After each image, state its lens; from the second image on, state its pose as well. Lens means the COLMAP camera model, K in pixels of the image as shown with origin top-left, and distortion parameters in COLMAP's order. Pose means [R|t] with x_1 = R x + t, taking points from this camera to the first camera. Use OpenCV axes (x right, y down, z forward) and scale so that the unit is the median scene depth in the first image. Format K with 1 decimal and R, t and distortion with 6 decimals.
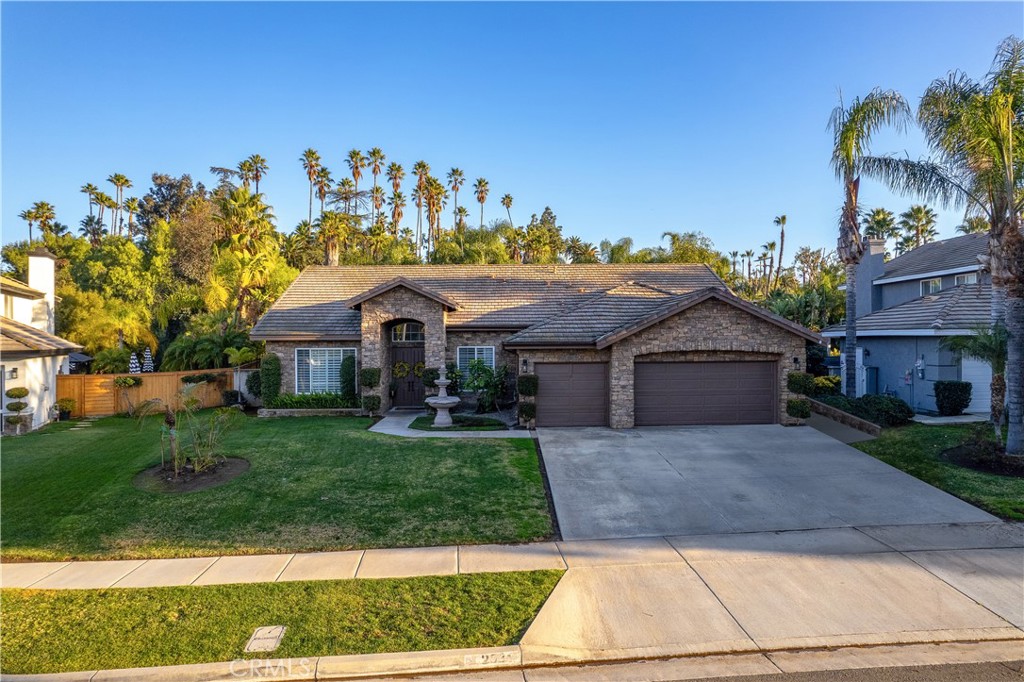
lens RADIAL K [[628.8, 0, 516.8], [0, 628.8, 341.6], [0, 0, 1]] dist [-0.033120, 0.007042]
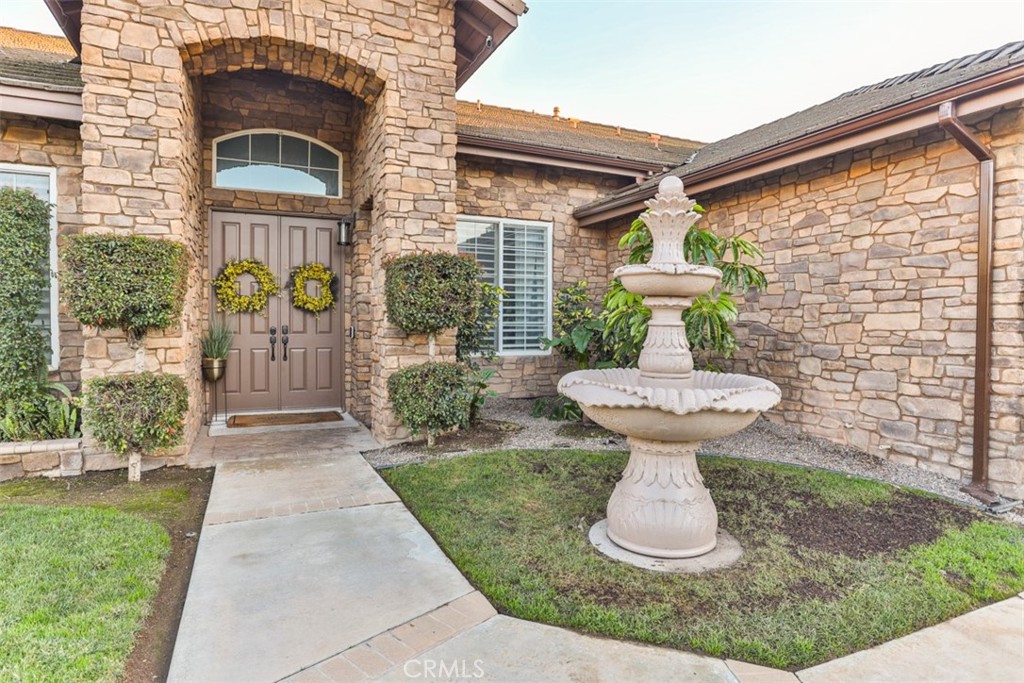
lens RADIAL K [[590.6, 0, 515.1], [0, 590.6, 330.7], [0, 0, 1]] dist [-0.026005, 0.003277]
pose [[0.924330, 0.005701, 0.381552, -0.187418], [-0.009680, 0.999917, 0.008511, 0.067445], [-0.381472, -0.011561, 0.924308, 0.764012]]
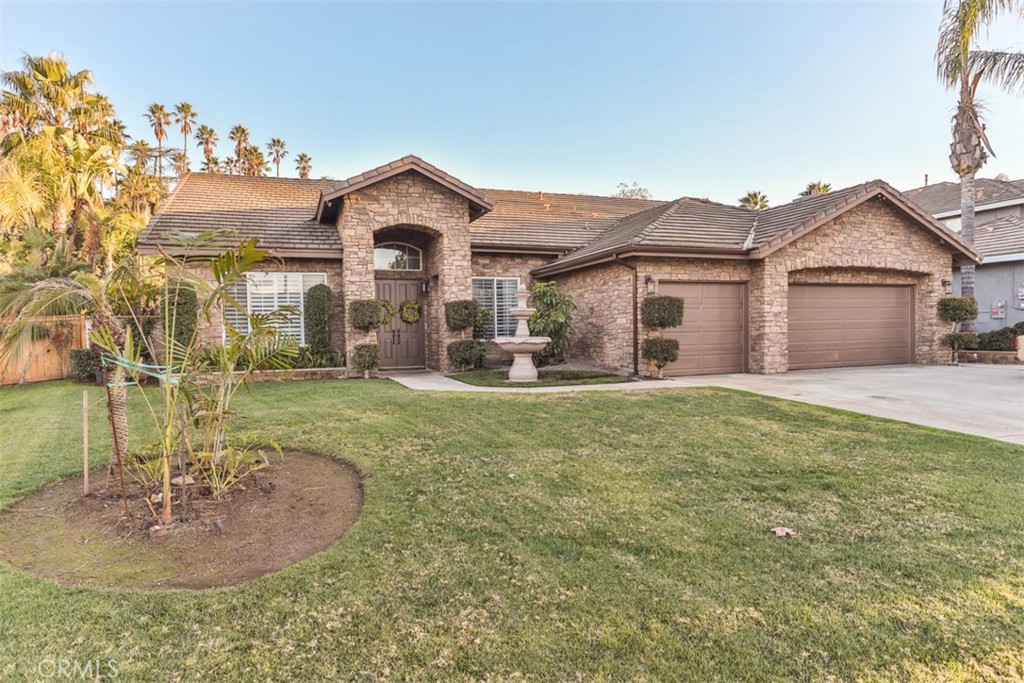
lens RADIAL K [[590.6, 0, 513.5], [0, 590.6, 348.3], [0, 0, 1]] dist [-0.026005, 0.003277]
pose [[0.948616, -0.020758, 0.315749, -0.273714], [0.012906, 0.999554, 0.026938, 0.074411], [-0.316167, -0.021478, 0.948460, 0.390695]]
